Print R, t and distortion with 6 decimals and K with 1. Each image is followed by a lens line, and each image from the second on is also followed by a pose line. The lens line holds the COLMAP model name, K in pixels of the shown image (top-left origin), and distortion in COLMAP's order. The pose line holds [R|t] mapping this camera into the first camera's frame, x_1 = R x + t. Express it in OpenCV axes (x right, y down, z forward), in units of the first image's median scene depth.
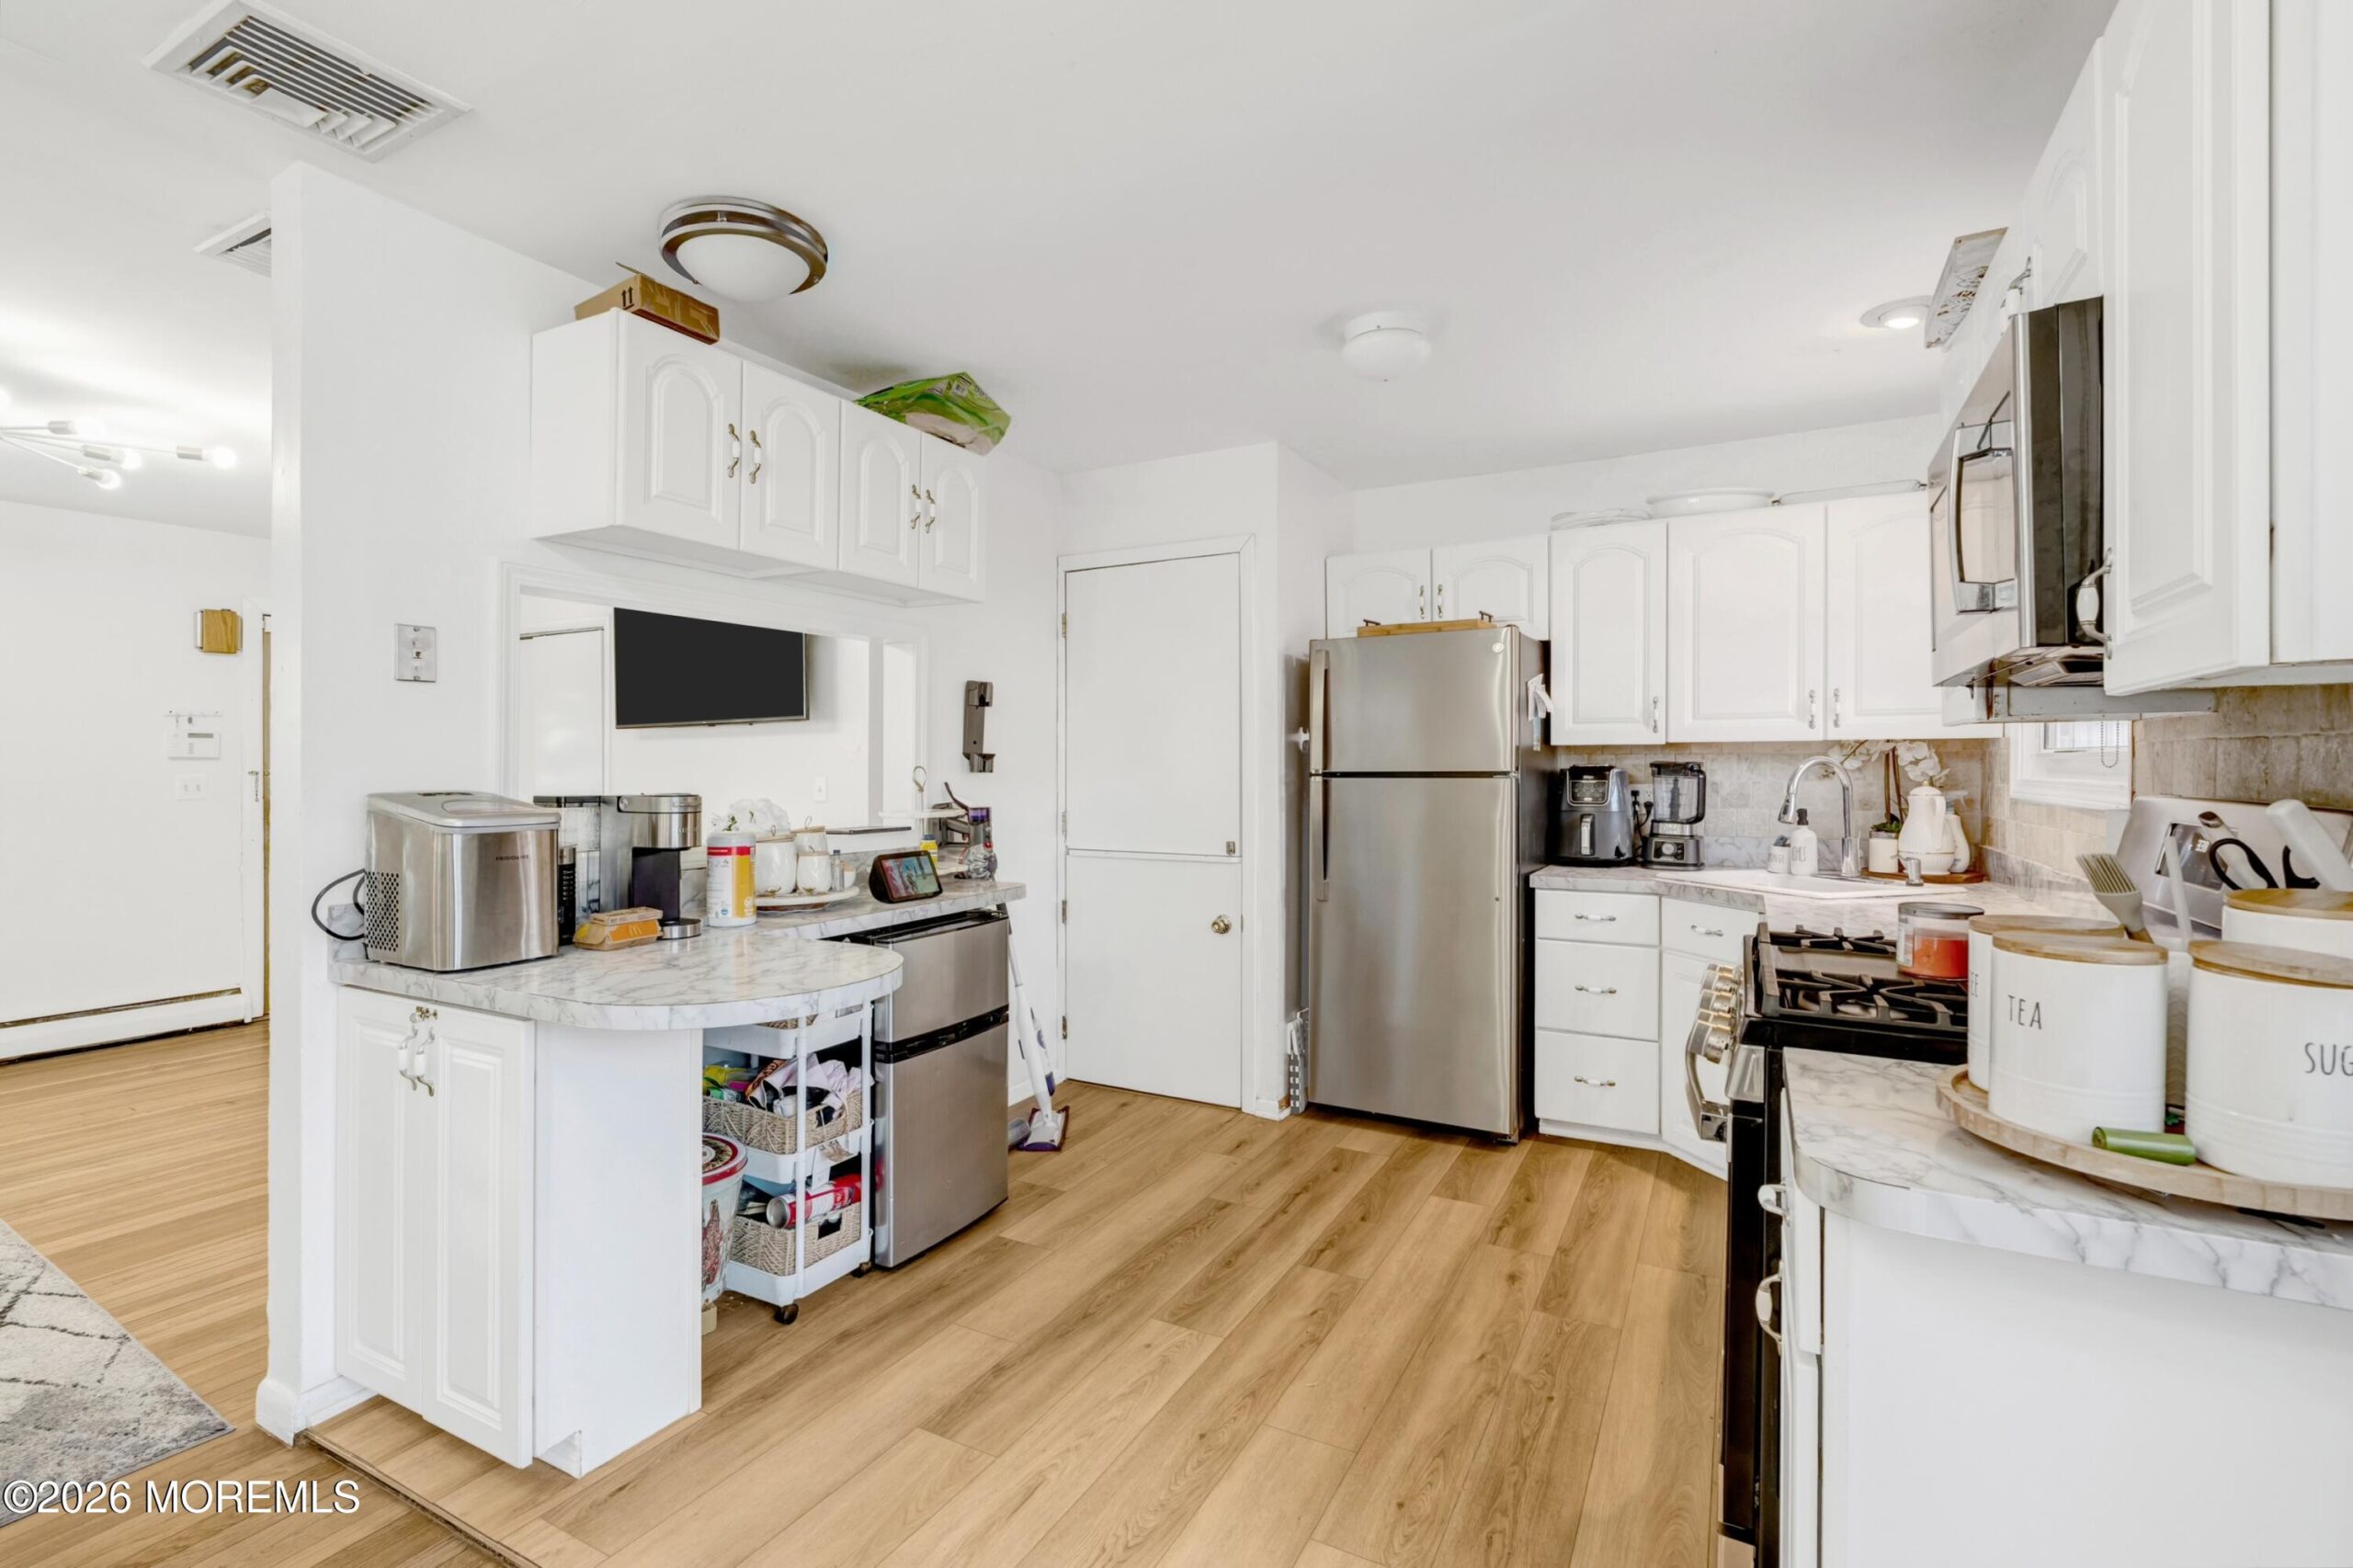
lens RADIAL K [[1145.9, 0, 1177.0], [0, 1145.9, 768.8], [0, 0, 1]] dist [-0.001576, -0.000208]
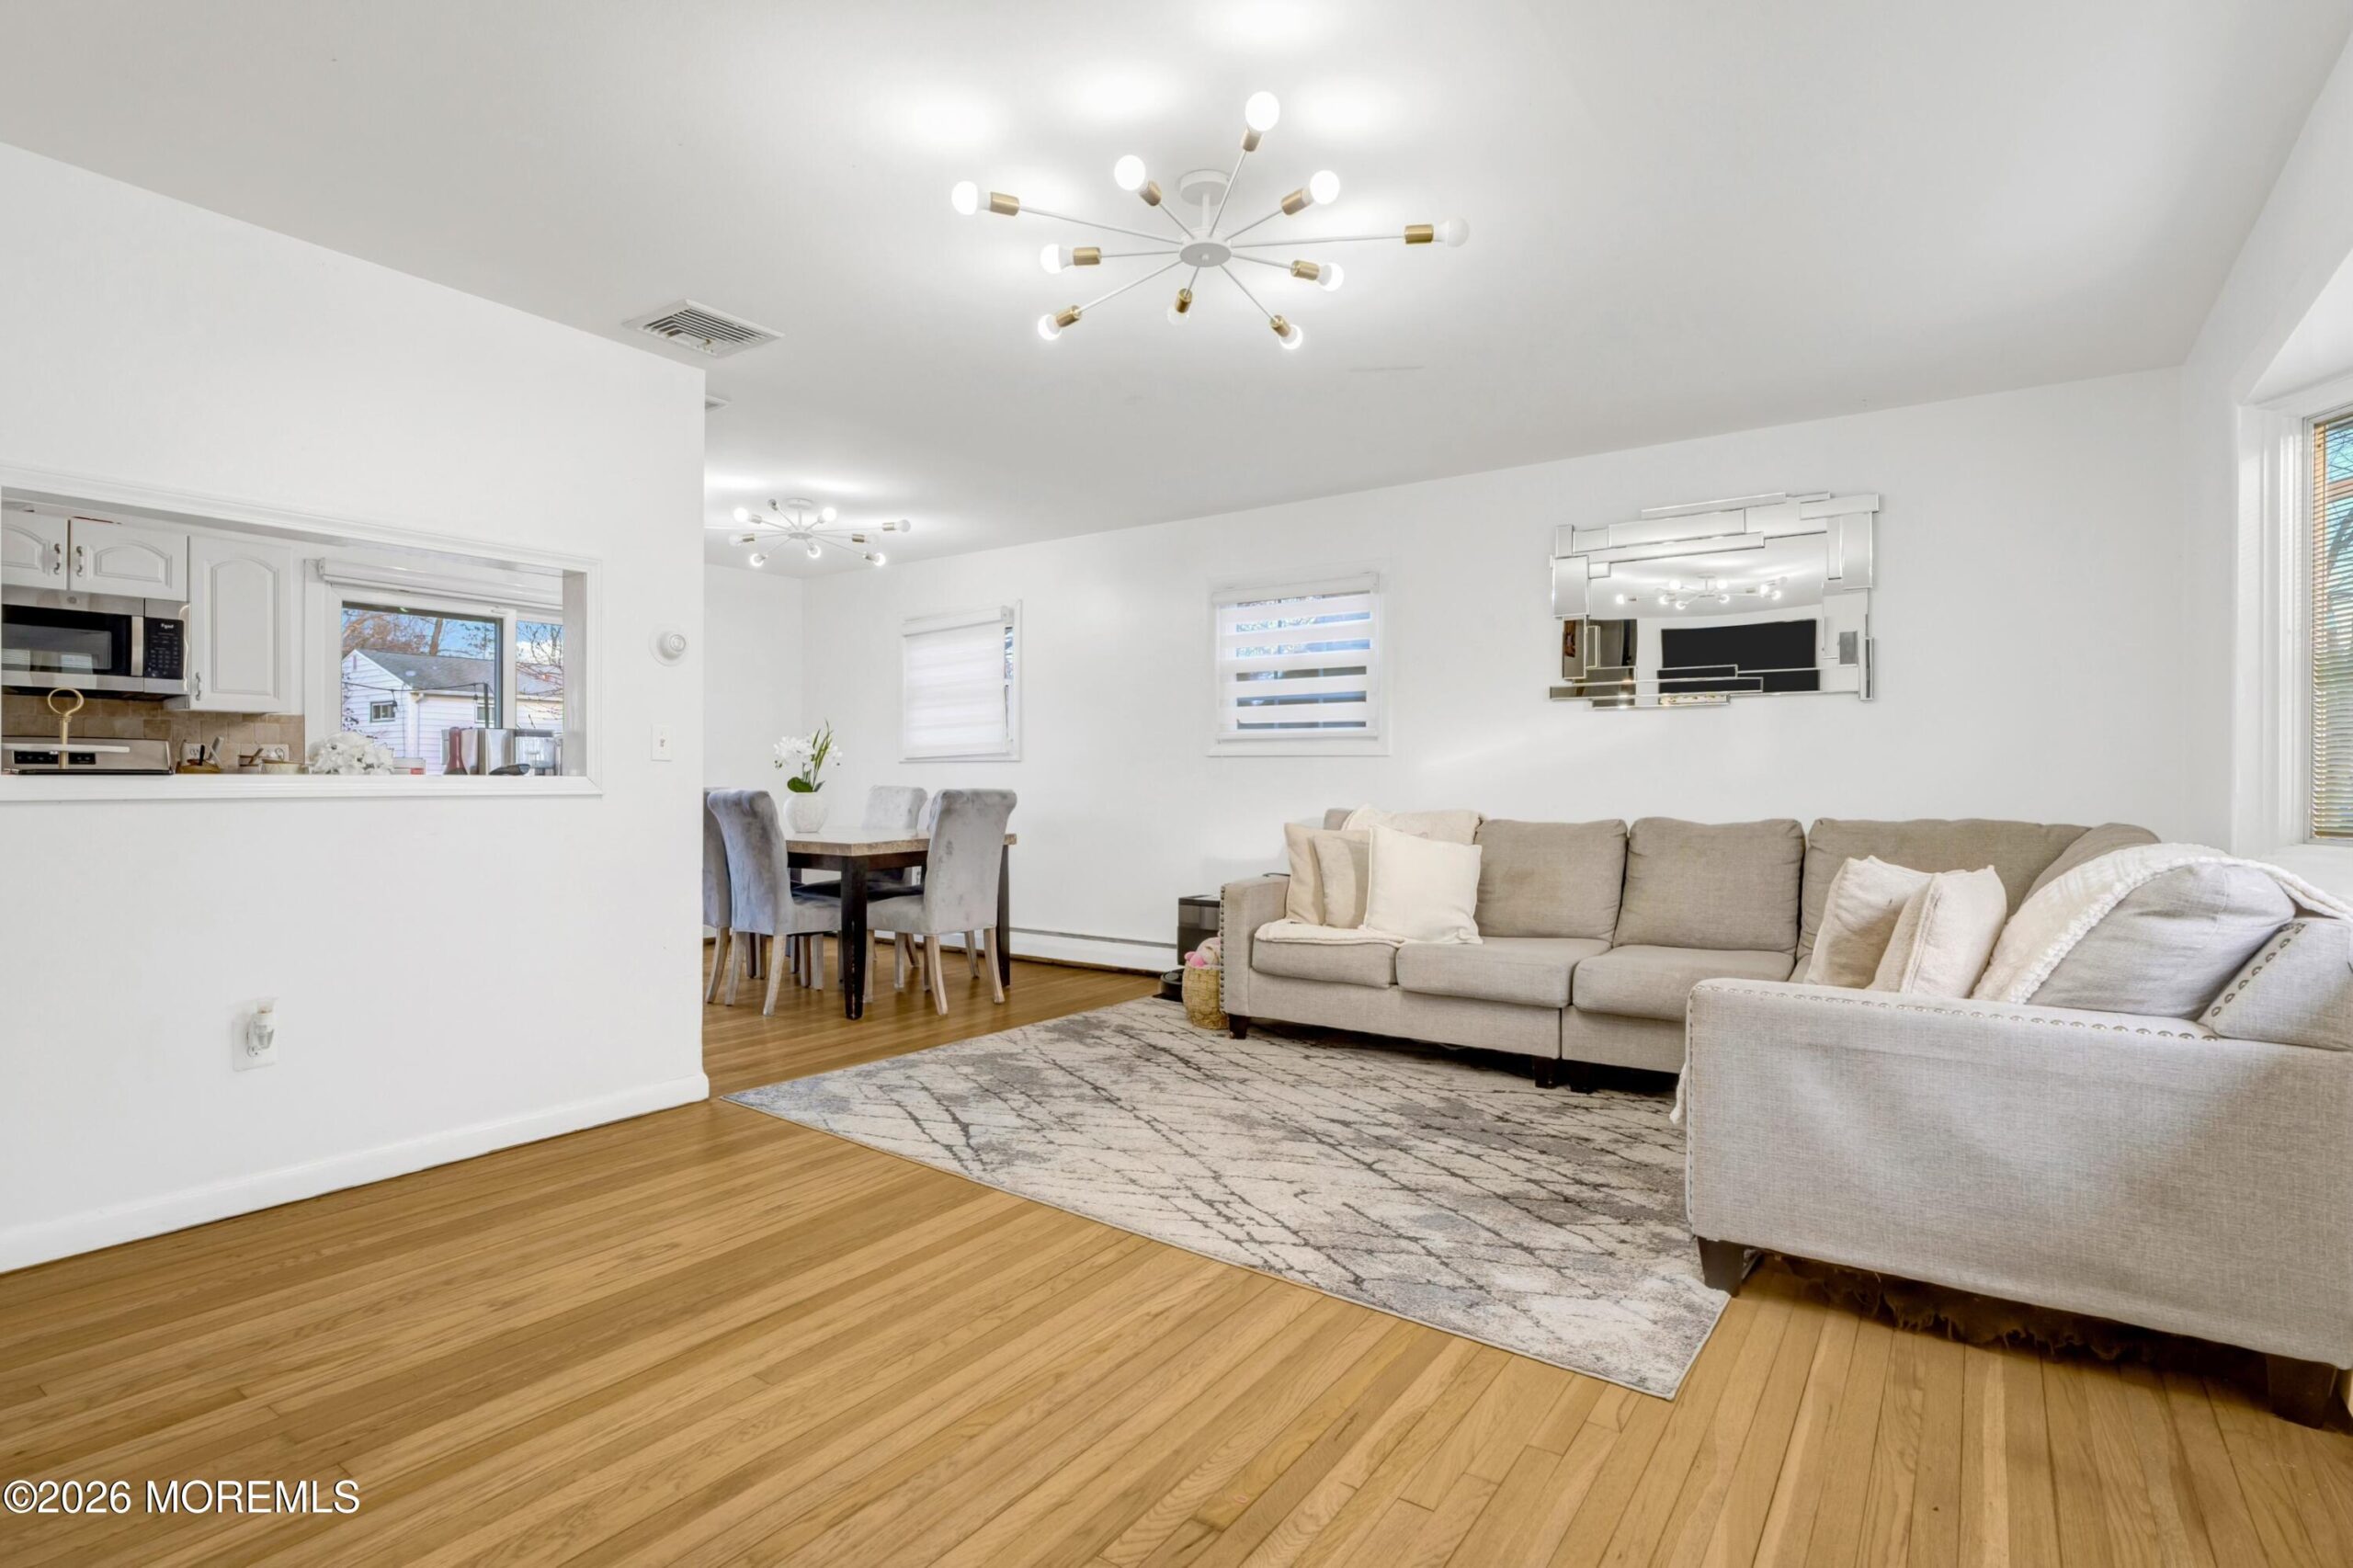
lens RADIAL K [[1145.9, 0, 1177.0], [0, 1145.9, 768.8], [0, 0, 1]] dist [-0.001576, -0.000208]
pose [[-0.997394, 0.000793, 0.072140, -0.704846], [0.000643, 0.999998, -0.002099, 0.036593], [-0.072141, -0.002047, -0.997392, 1.149361]]
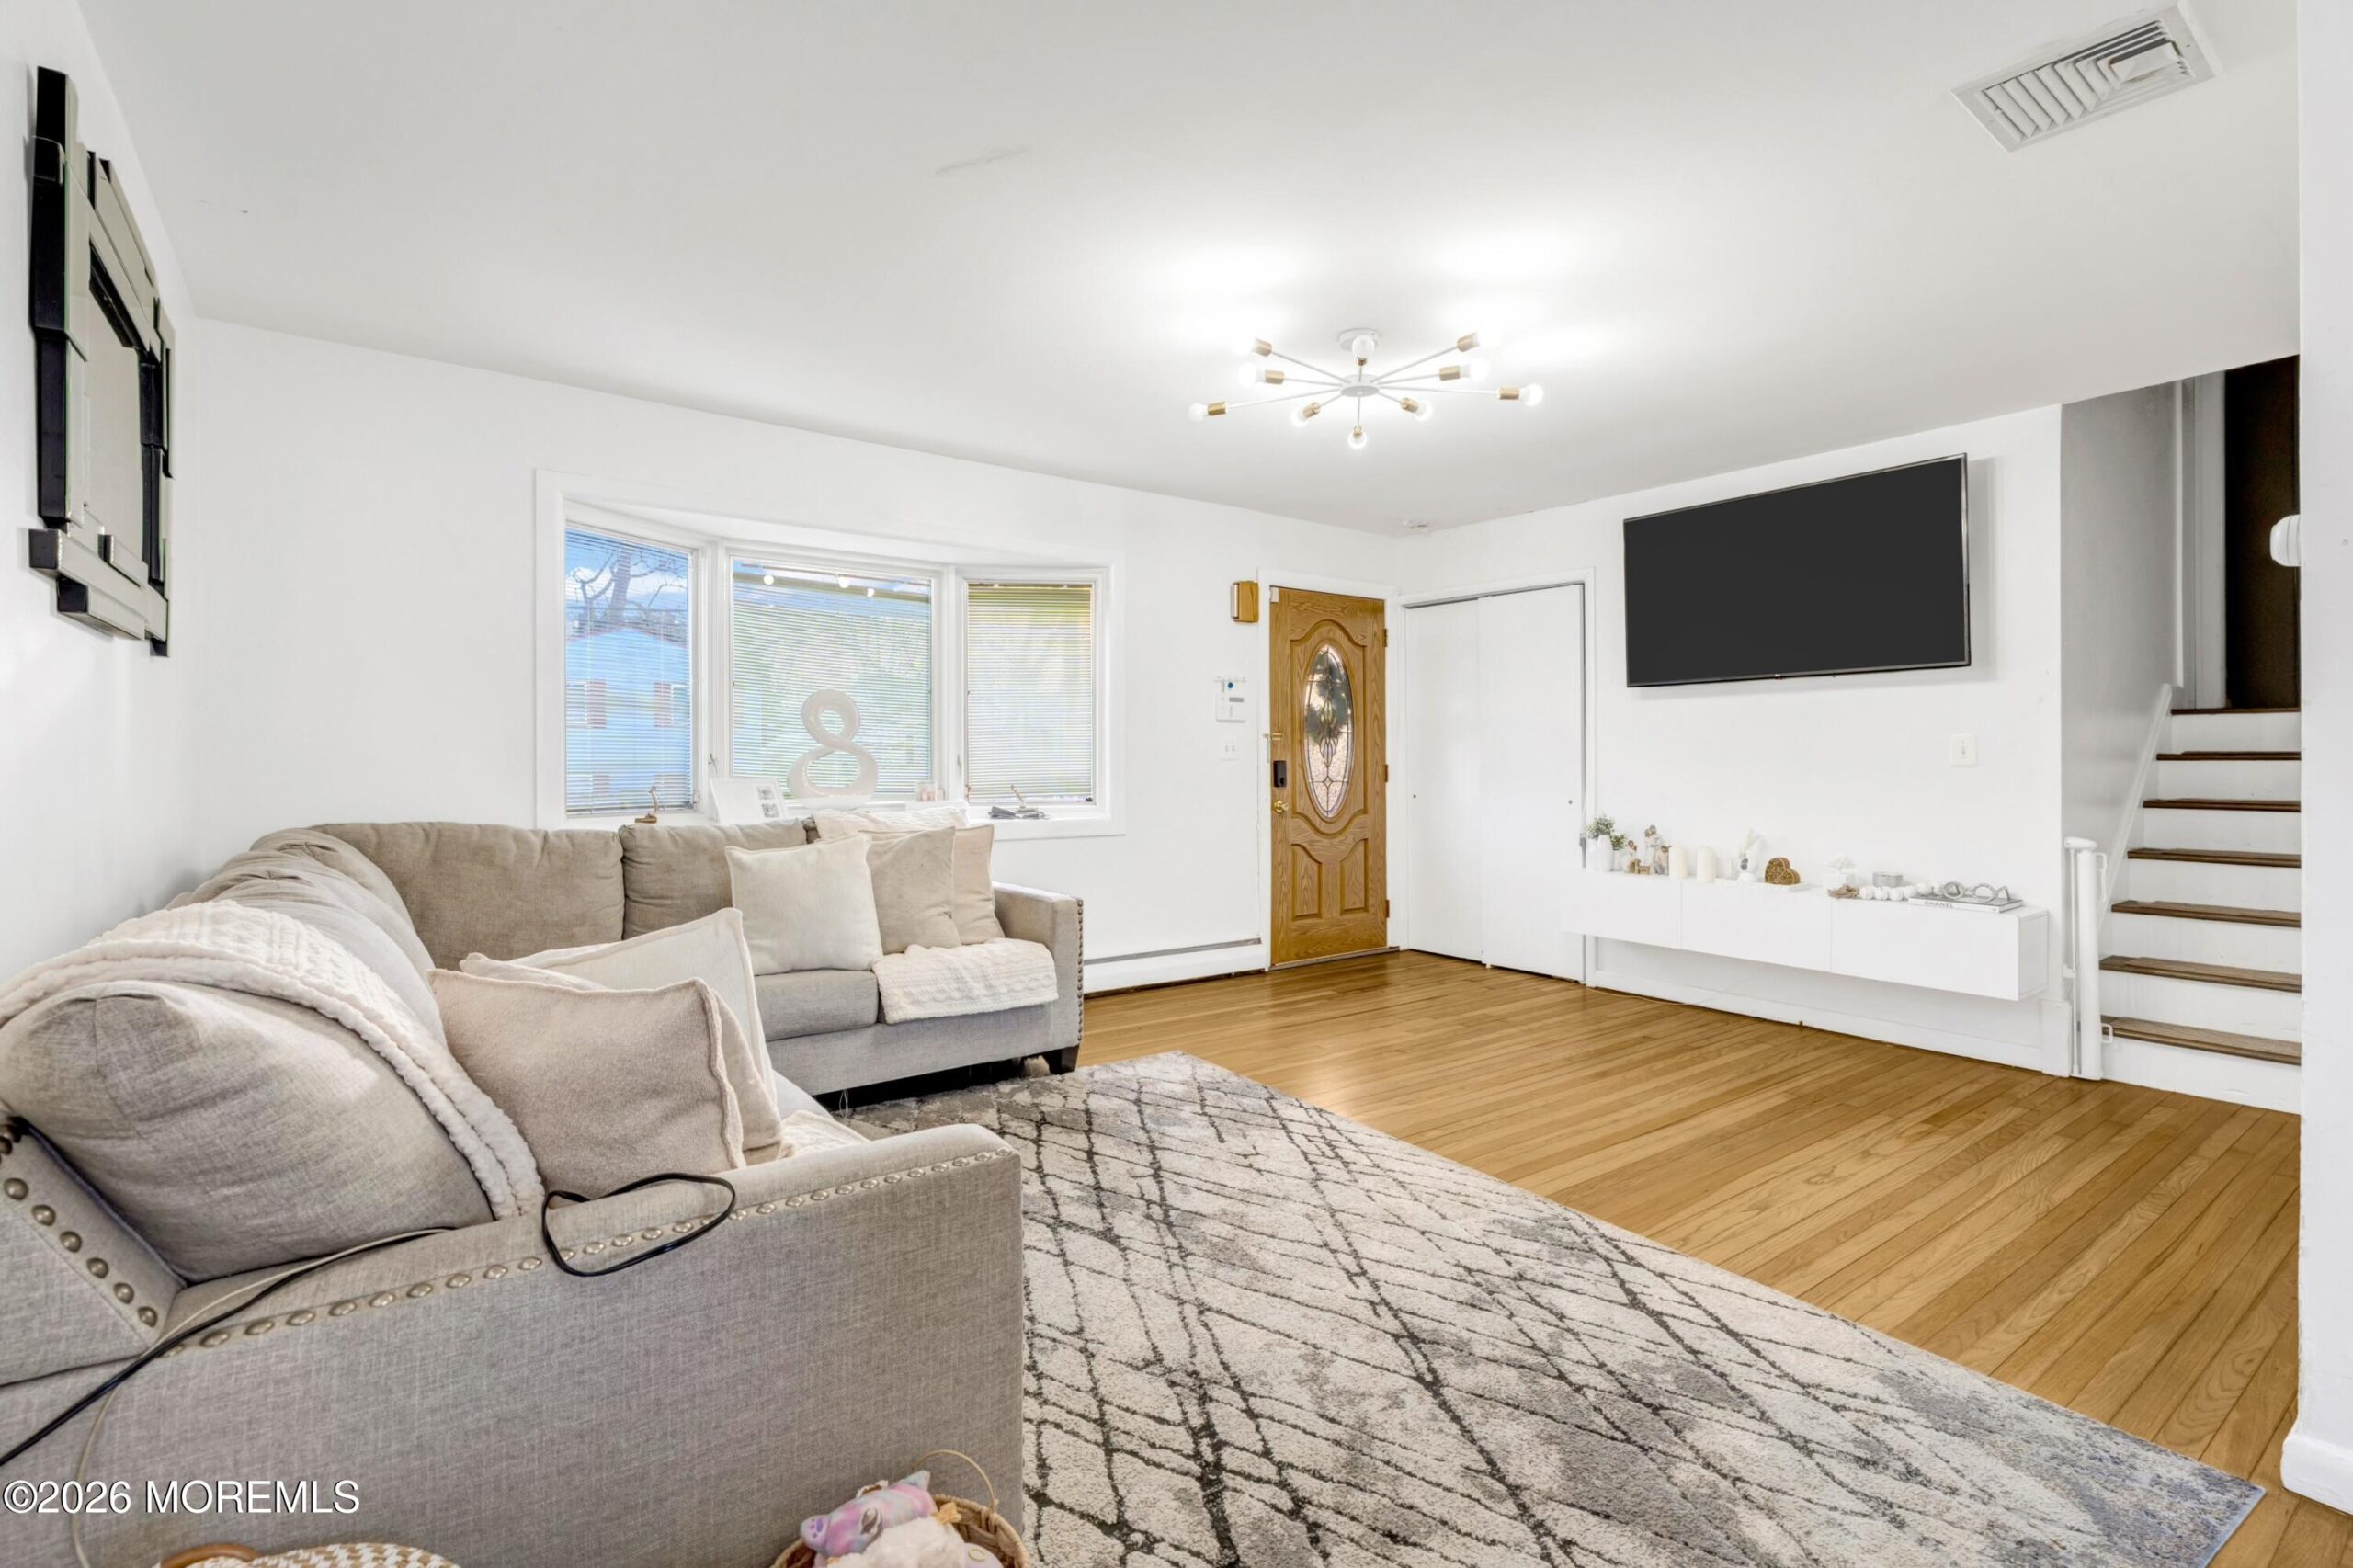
lens RADIAL K [[1145.9, 0, 1177.0], [0, 1145.9, 768.8], [0, 0, 1]] dist [-0.001576, -0.000208]
pose [[0.929580, 0.009988, -0.368484, -0.533833], [-0.008984, 0.999950, 0.004441, 0.032393], [0.368510, -0.000818, 0.929624, -0.016832]]
